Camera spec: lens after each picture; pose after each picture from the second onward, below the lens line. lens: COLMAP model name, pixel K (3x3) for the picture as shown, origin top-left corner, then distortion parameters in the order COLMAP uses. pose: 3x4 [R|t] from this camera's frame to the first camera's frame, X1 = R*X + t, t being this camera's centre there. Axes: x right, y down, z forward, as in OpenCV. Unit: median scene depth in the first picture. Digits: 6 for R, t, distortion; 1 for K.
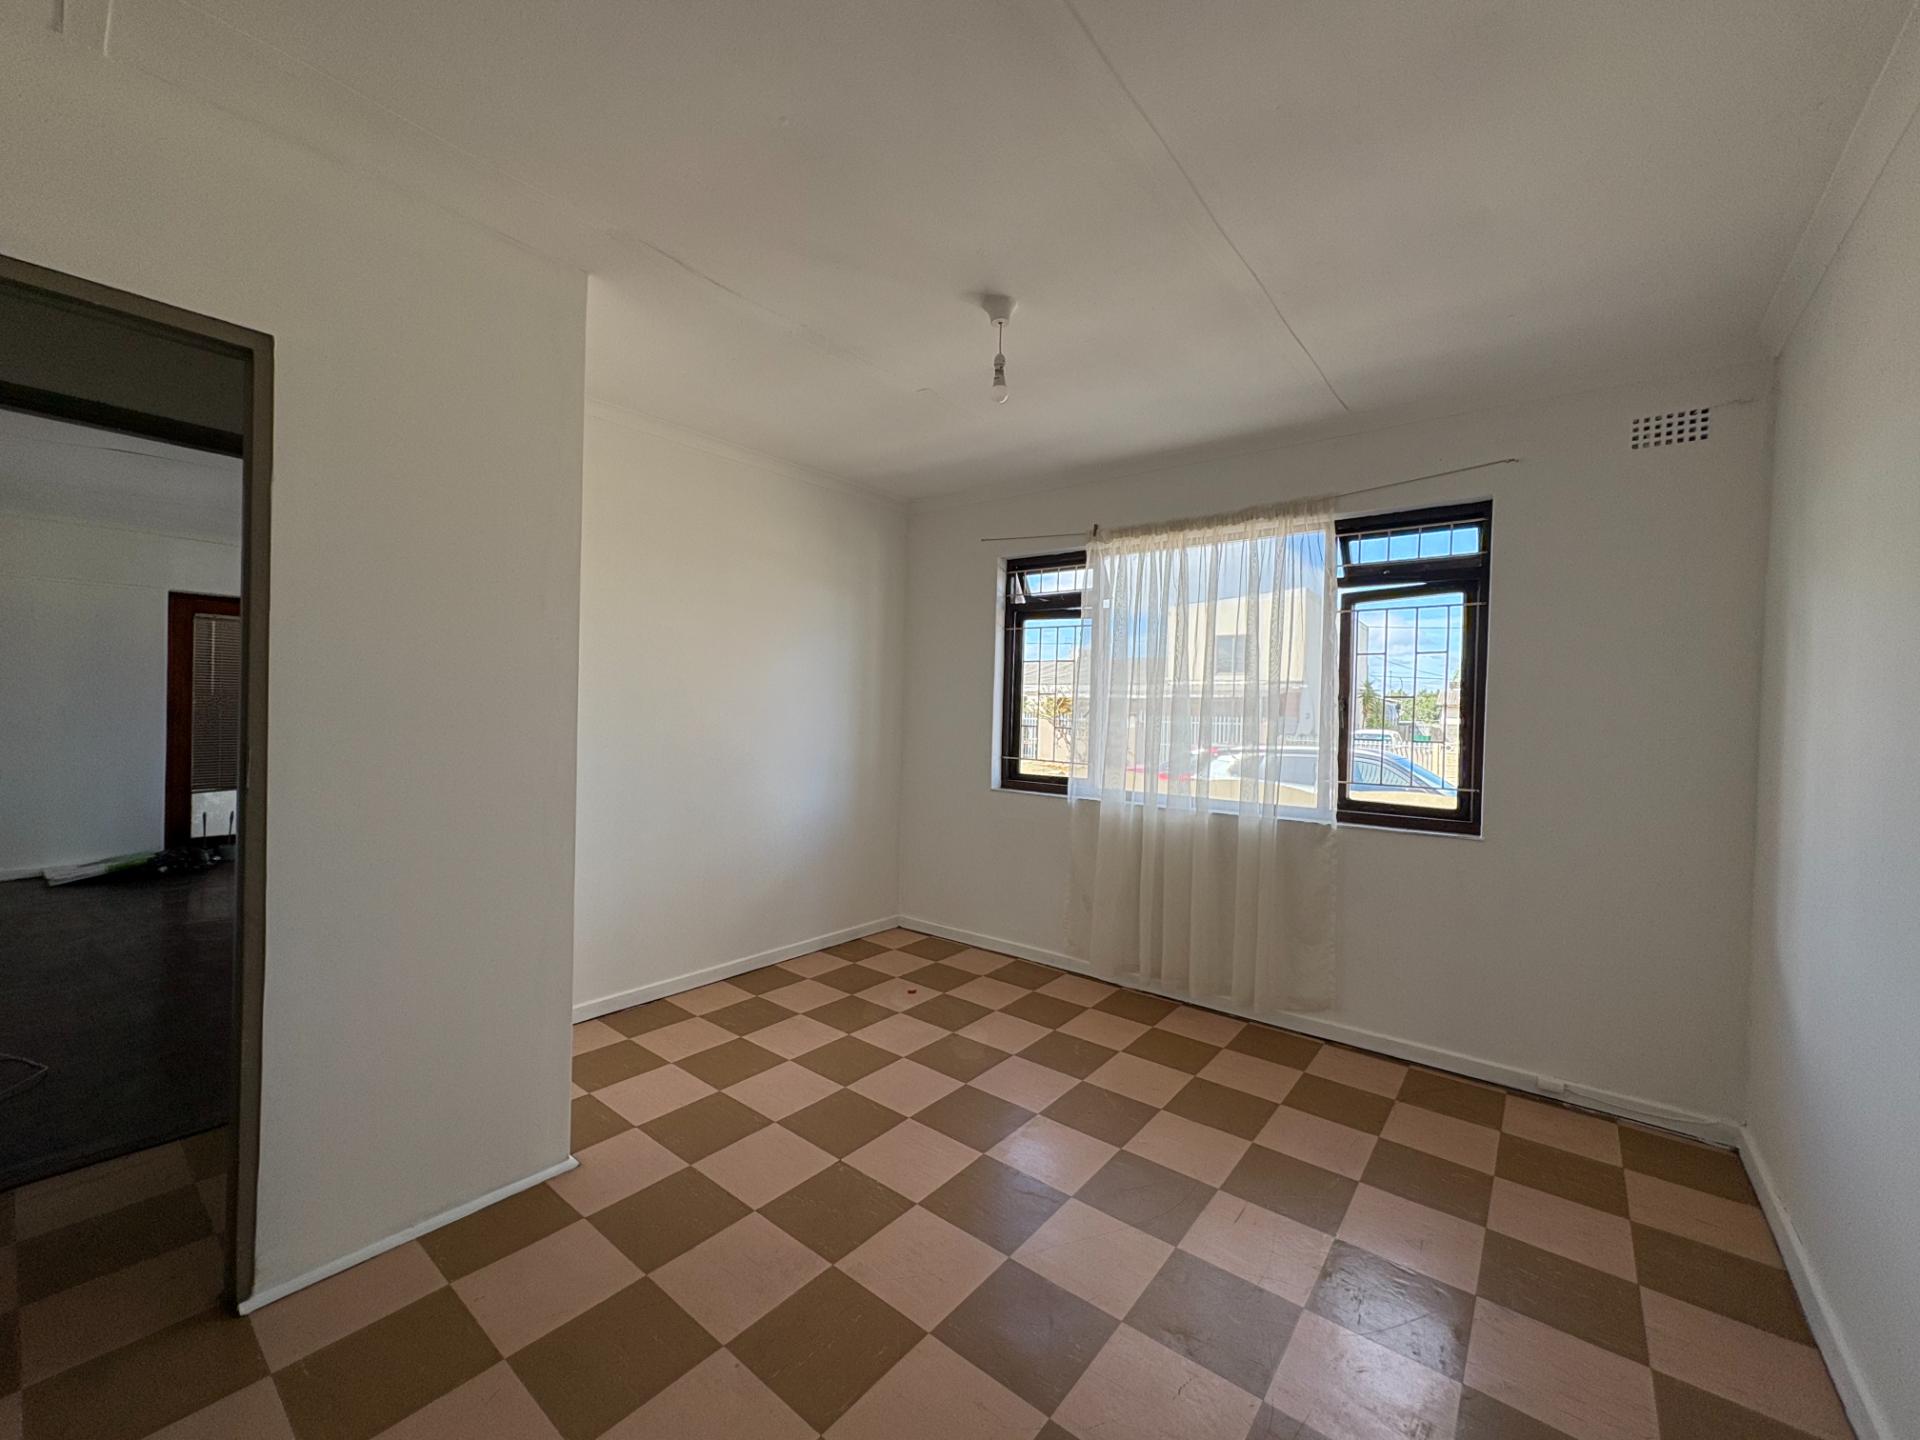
lens RADIAL K [[766.3, 0, 960.0], [0, 766.3, 720.0], [0, 0, 1]] dist [0.001898, -0.000151]
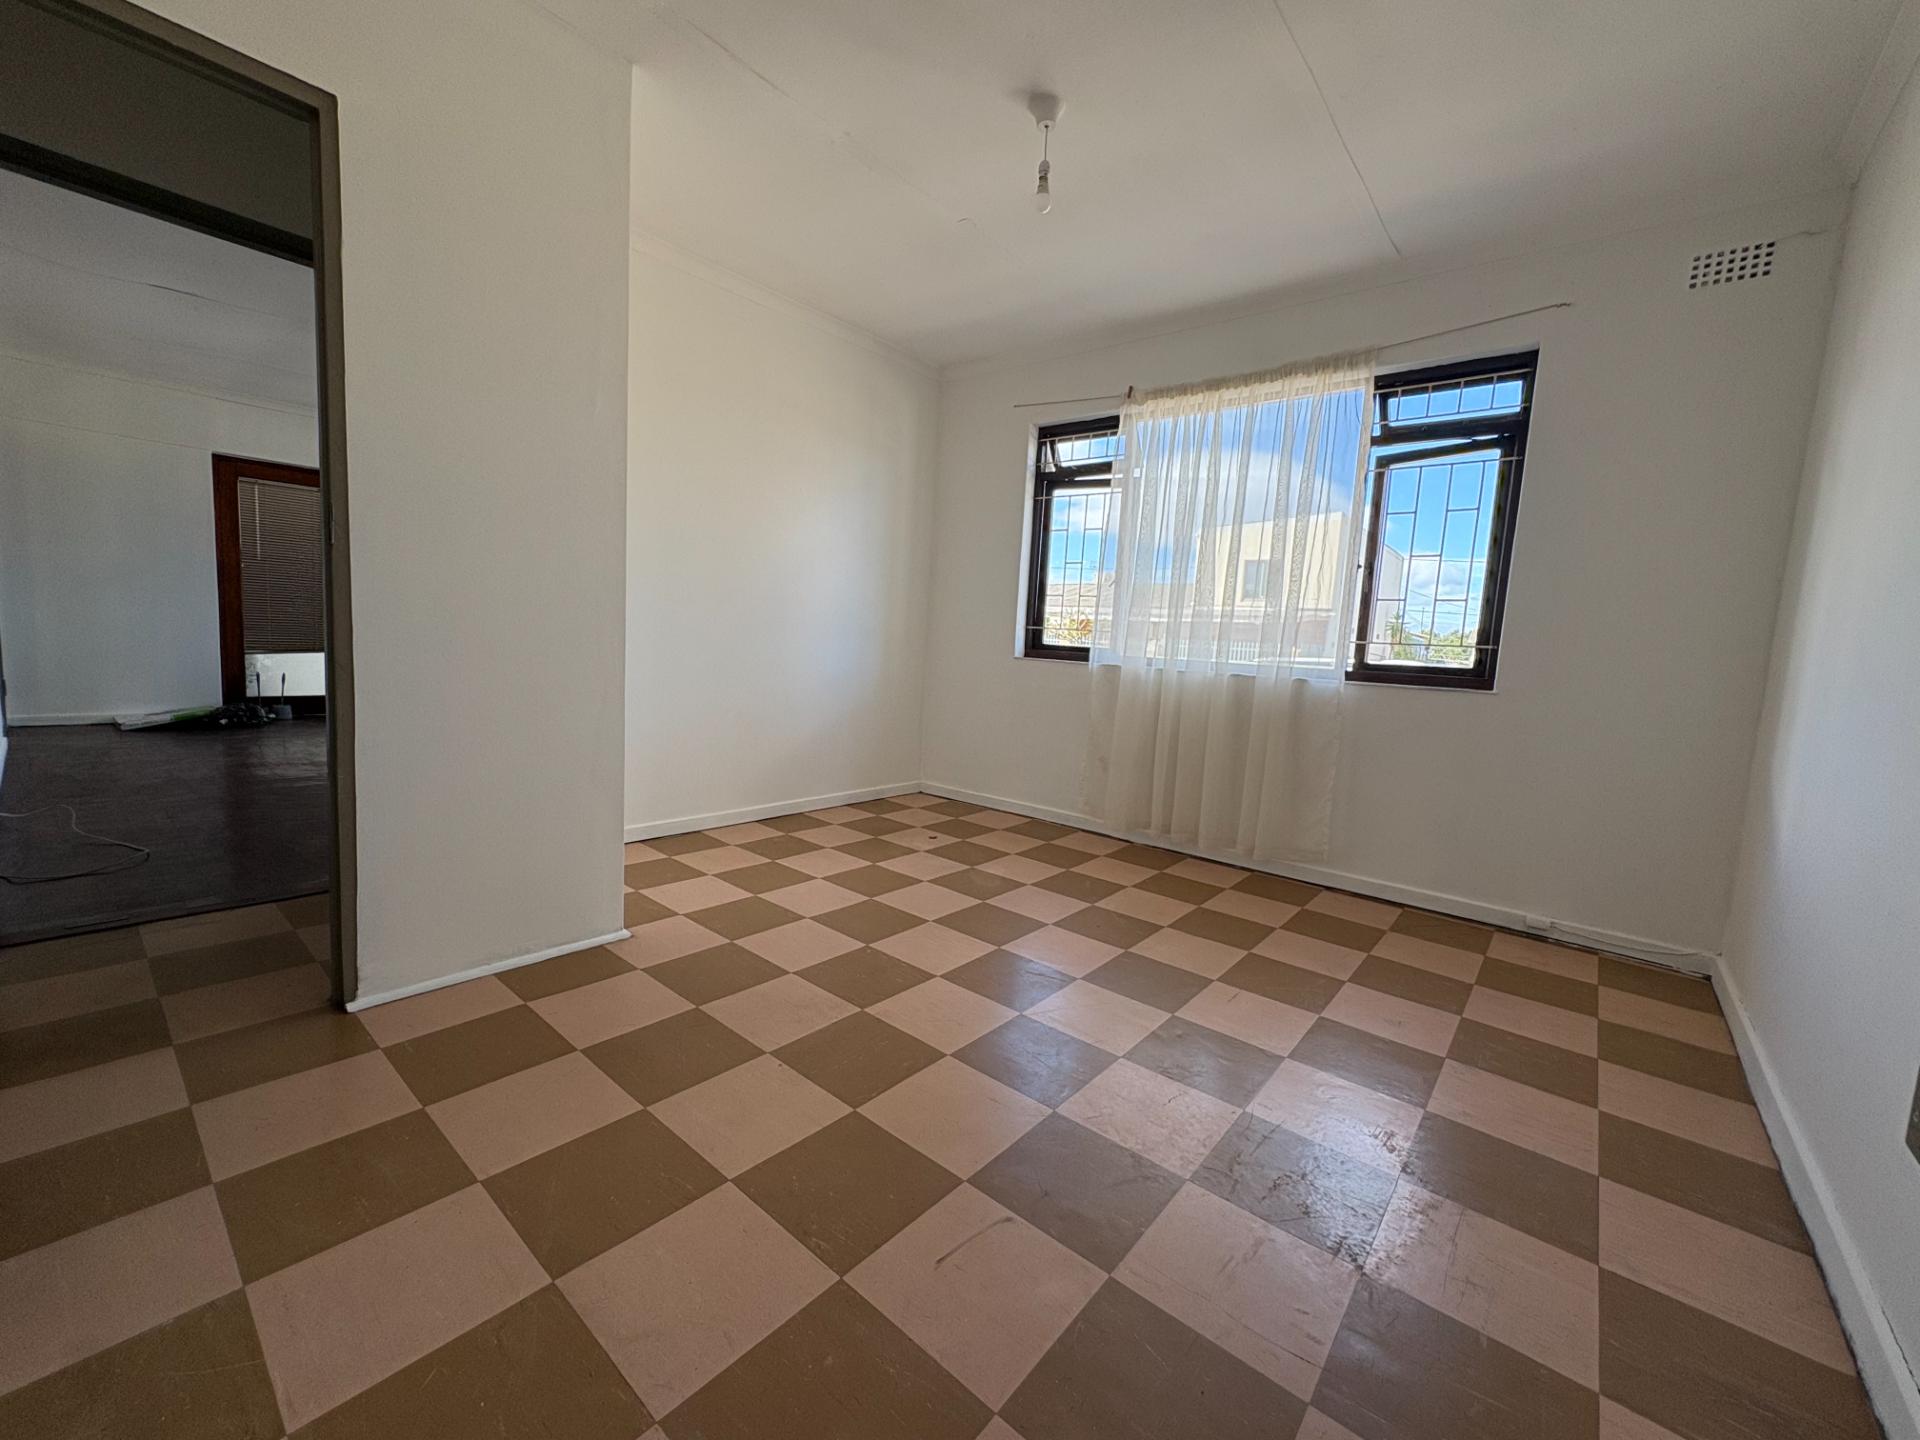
lens RADIAL K [[766.5, 0, 960.0], [0, 766.5, 720.0], [0, 0, 1]] dist [0.002307, -0.000043]
pose [[0.999179, 0.033223, -0.023184, -0.007034], [-0.030907, 0.995094, 0.093986, 0.103816], [0.026192, -0.093192, 0.995304, -0.037281]]
